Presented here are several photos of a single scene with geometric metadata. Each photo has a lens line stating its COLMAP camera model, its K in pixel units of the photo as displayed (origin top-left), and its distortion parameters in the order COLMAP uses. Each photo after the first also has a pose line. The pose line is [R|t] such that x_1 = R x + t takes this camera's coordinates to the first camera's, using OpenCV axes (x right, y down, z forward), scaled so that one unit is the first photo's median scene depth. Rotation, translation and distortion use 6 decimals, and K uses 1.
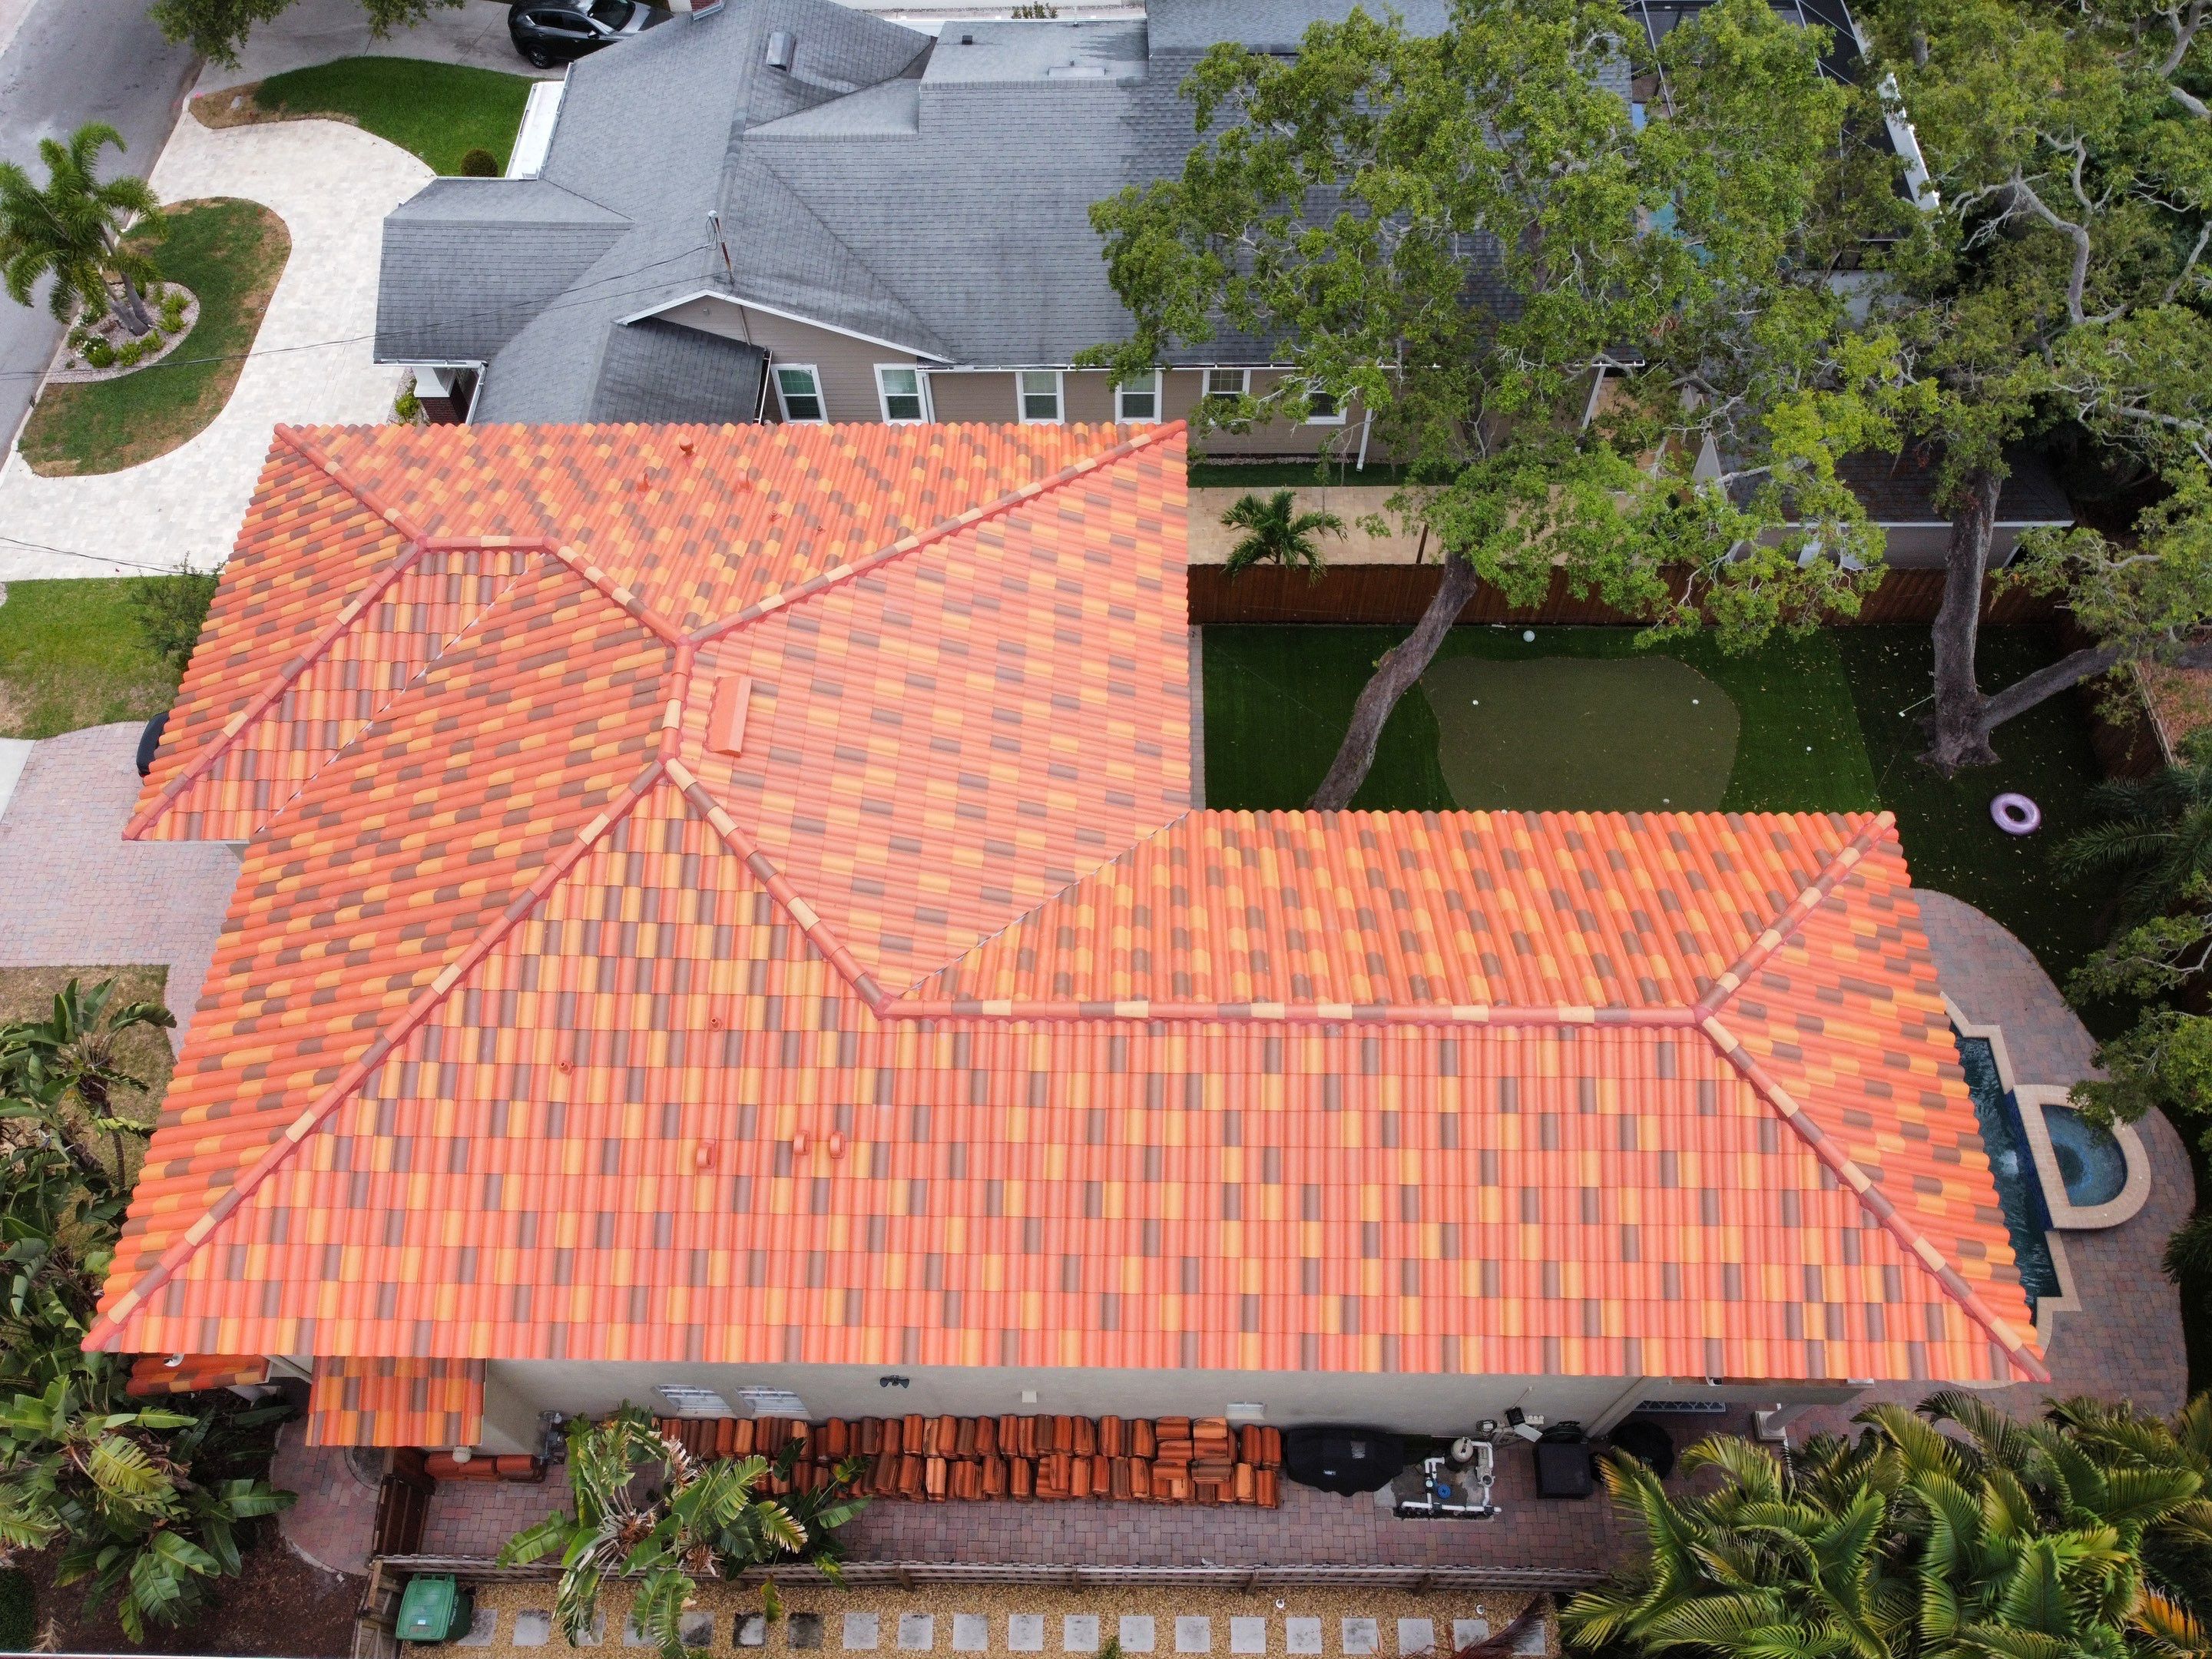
lens RADIAL K [[1666.2, 0, 1086.8], [0, 1666.2, 809.3], [0, 0, 1]] dist [0.008477, -0.011128]
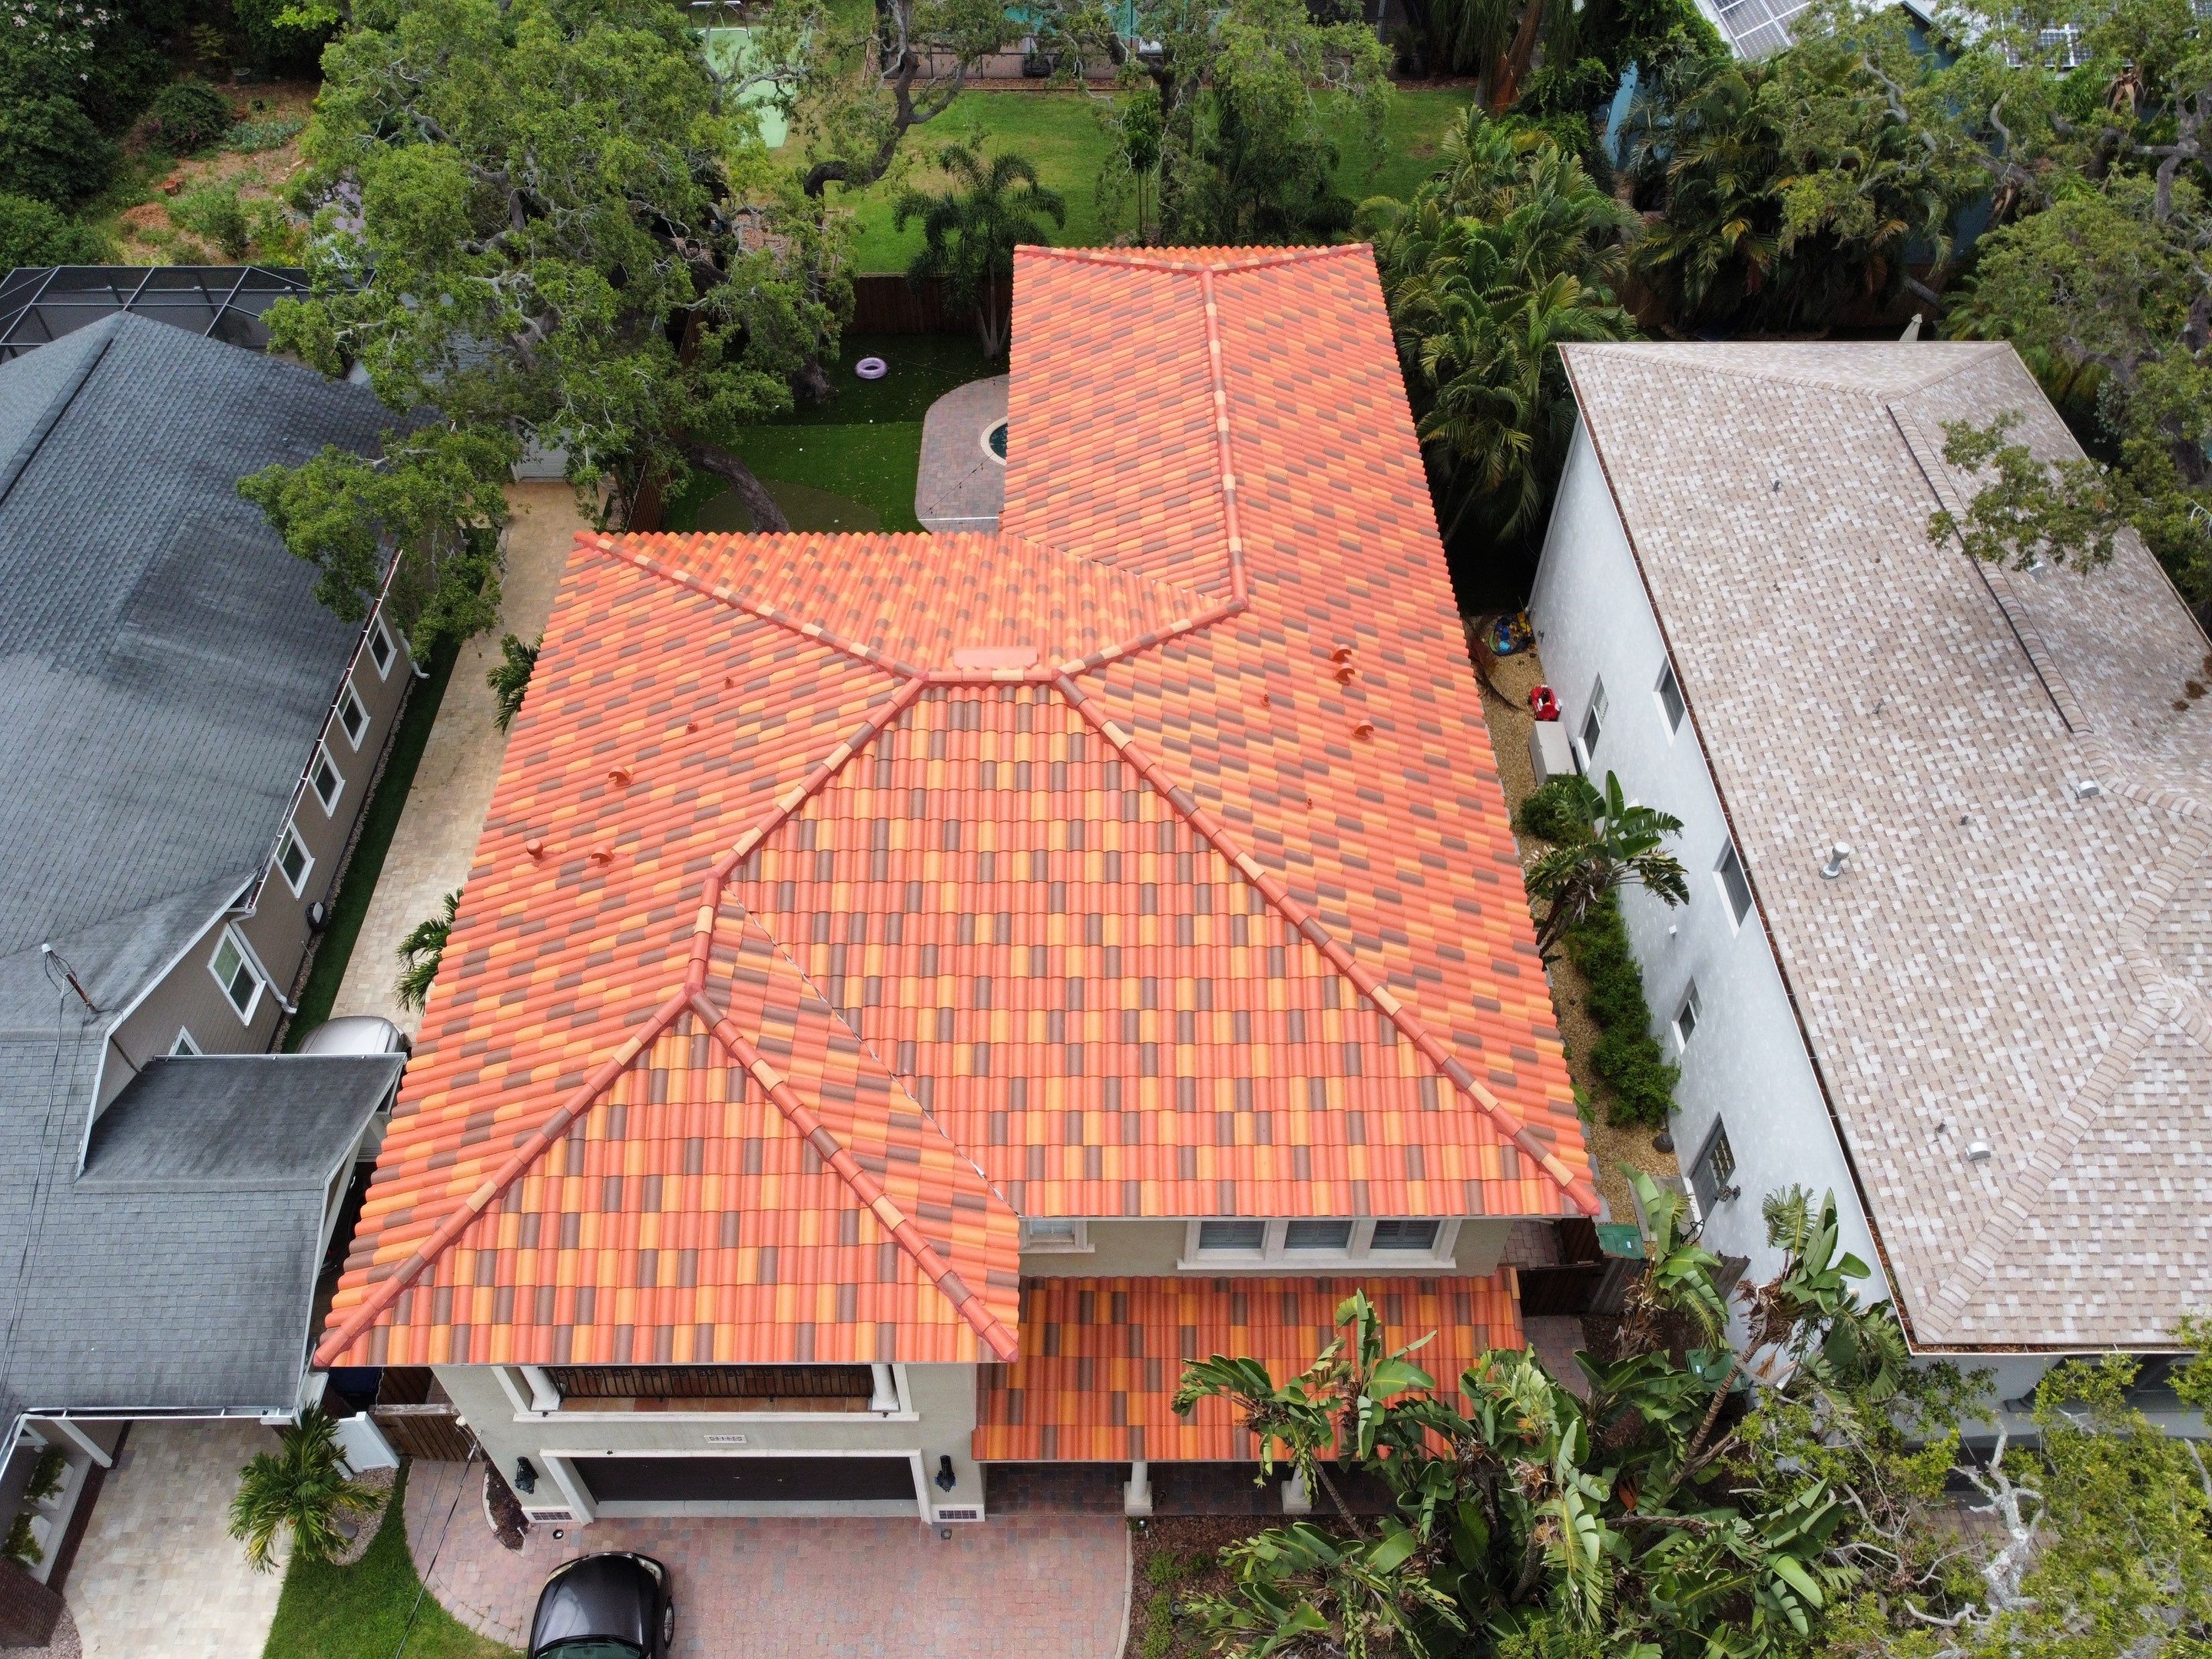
lens RADIAL K [[1666.2, 0, 1073.0], [0, 1666.2, 802.7], [0, 0, 1]] dist [0.008477, -0.011128]
pose [[-0.020169, -0.722588, 0.690985, -0.981239], [0.851799, 0.349445, 0.390291, -0.384056], [-0.523481, 0.596452, 0.608451, 0.346707]]
